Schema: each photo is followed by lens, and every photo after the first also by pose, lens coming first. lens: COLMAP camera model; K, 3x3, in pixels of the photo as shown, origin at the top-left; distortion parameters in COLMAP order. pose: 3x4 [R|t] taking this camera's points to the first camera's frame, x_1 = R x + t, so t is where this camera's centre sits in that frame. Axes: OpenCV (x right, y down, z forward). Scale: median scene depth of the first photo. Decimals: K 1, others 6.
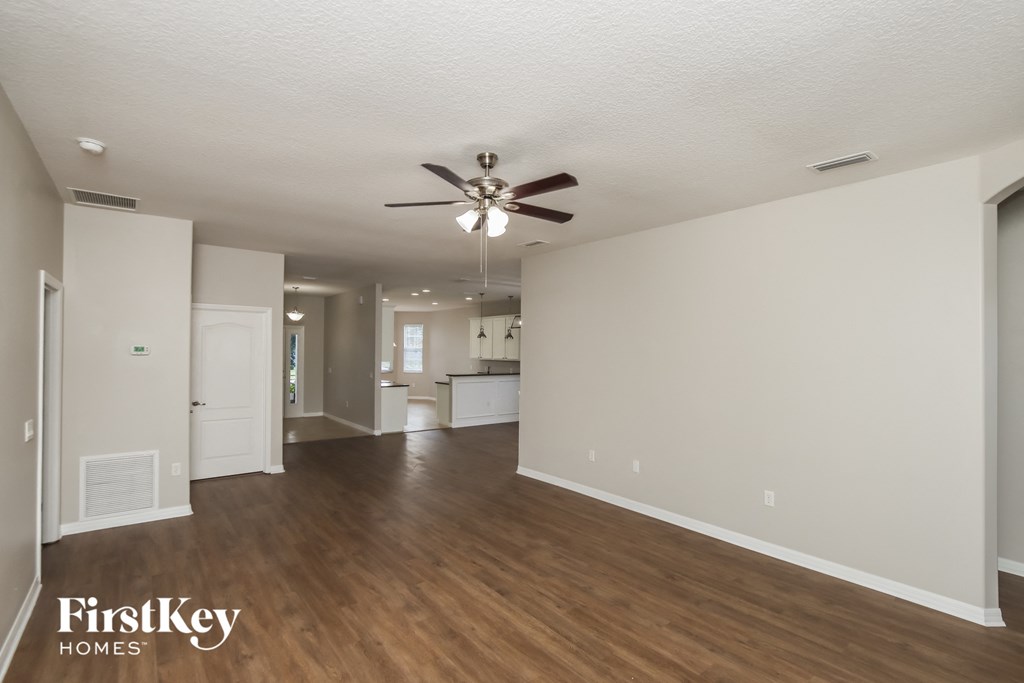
lens RADIAL K [[484.4, 0, 511.9], [0, 484.4, 352.0], [0, 0, 1]] dist [0.000307, -0.000016]
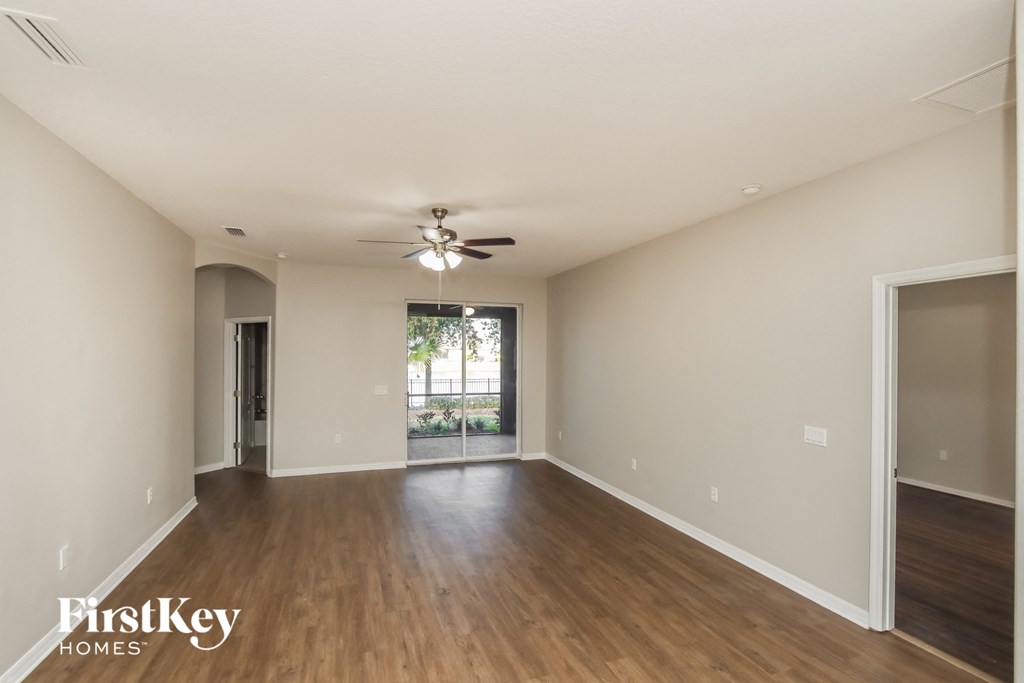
lens RADIAL K [[484.4, 0, 511.9], [0, 484.4, 352.0], [0, 0, 1]] dist [0.000307, -0.000016]
pose [[-0.945279, -0.012182, 0.326036, -0.578445], [-0.014005, 0.999897, -0.003243, -0.012370], [-0.325963, -0.007632, -0.945352, 1.869611]]
